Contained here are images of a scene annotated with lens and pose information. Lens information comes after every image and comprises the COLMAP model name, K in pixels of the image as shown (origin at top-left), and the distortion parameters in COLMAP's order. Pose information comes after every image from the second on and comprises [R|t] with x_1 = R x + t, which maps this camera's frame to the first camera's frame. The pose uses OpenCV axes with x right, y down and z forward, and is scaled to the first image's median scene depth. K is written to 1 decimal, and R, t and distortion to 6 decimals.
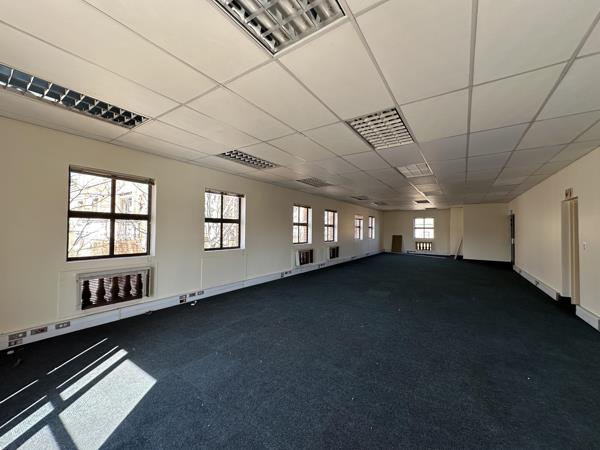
lens RADIAL K [[240.2, 0, 299.1], [0, 240.2, 225.0], [0, 0, 1]] dist [-0.001974, 0.000607]
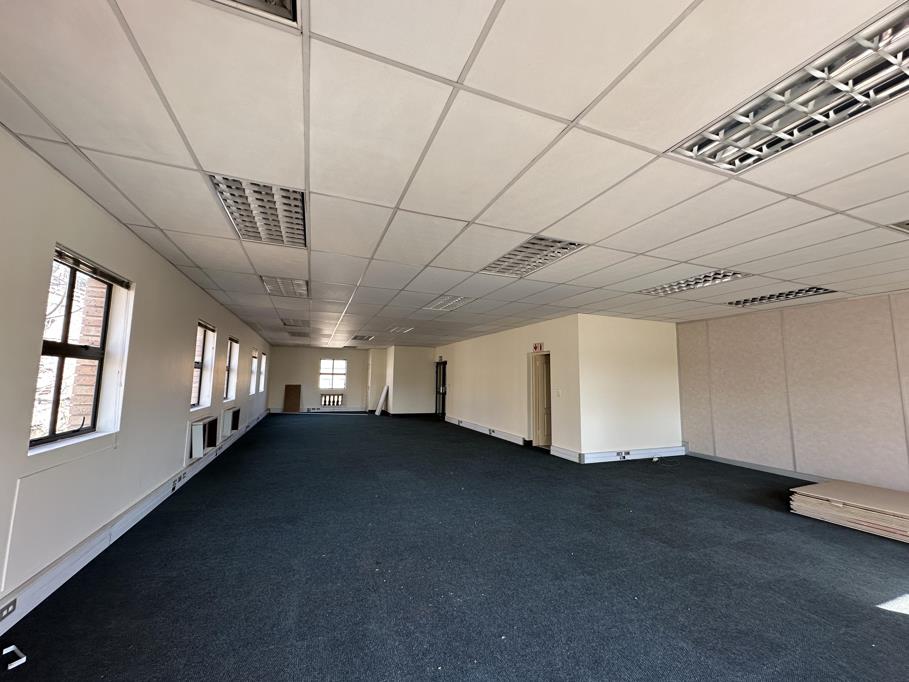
lens RADIAL K [[363.9, 0, 455.5], [0, 363.9, 340.4], [0, 0, 1]] dist [-0.001974, 0.000607]
pose [[0.560889, 0.086713, 0.823337, -0.468372], [-0.025088, 0.995823, -0.087789, -0.001269], [-0.827510, 0.028584, 0.560722, 0.318300]]
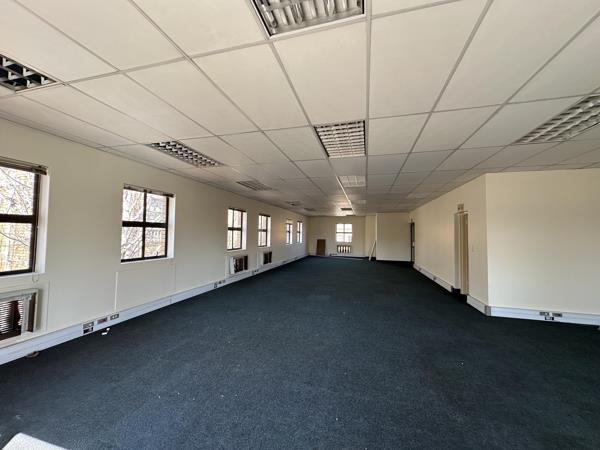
lens RADIAL K [[240.2, 0, 299.6], [0, 240.2, 224.5], [0, 0, 1]] dist [-0.001974, 0.000607]
pose [[0.946034, 0.015393, 0.323701, -0.093055], [-0.010009, 0.999783, -0.018291, -0.009113], [-0.323912, 0.014064, 0.945983, 0.057889]]
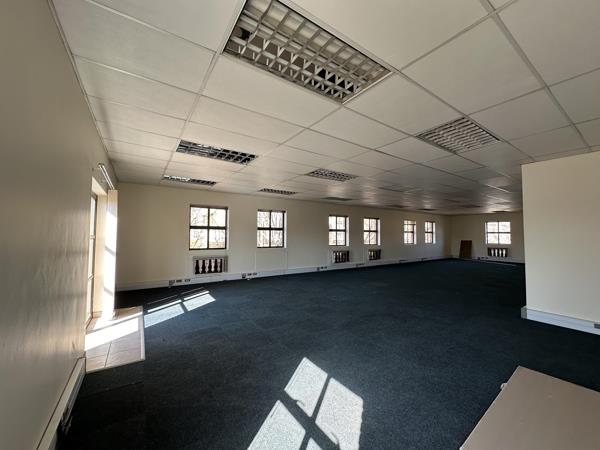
lens RADIAL K [[240.2, 0, 298.5], [0, 240.2, 225.5], [0, 0, 1]] dist [-0.001974, 0.000607]
pose [[0.928974, -0.018054, -0.369705, 0.446703], [0.010098, 0.999674, -0.023444, -0.003289], [0.370008, 0.018045, 0.928853, -0.382860]]
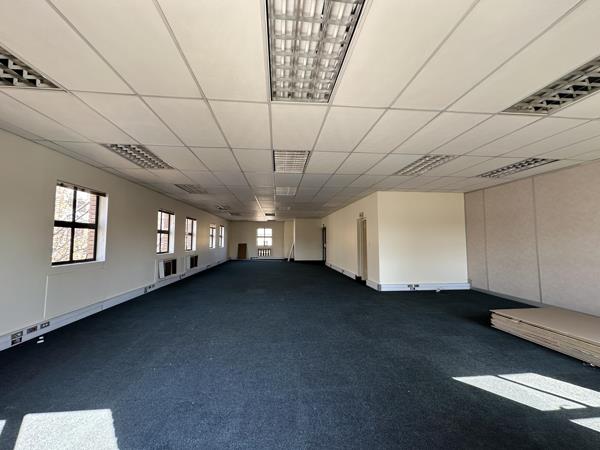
lens RADIAL K [[240.2, 0, 300.4], [0, 240.2, 224.3], [0, 0, 1]] dist [-0.001974, 0.000607]
pose [[0.768771, 0.032551, 0.638695, -0.278213], [-0.003944, 0.998926, -0.046162, 0.013572], [-0.639512, 0.032969, 0.768074, -0.038563]]
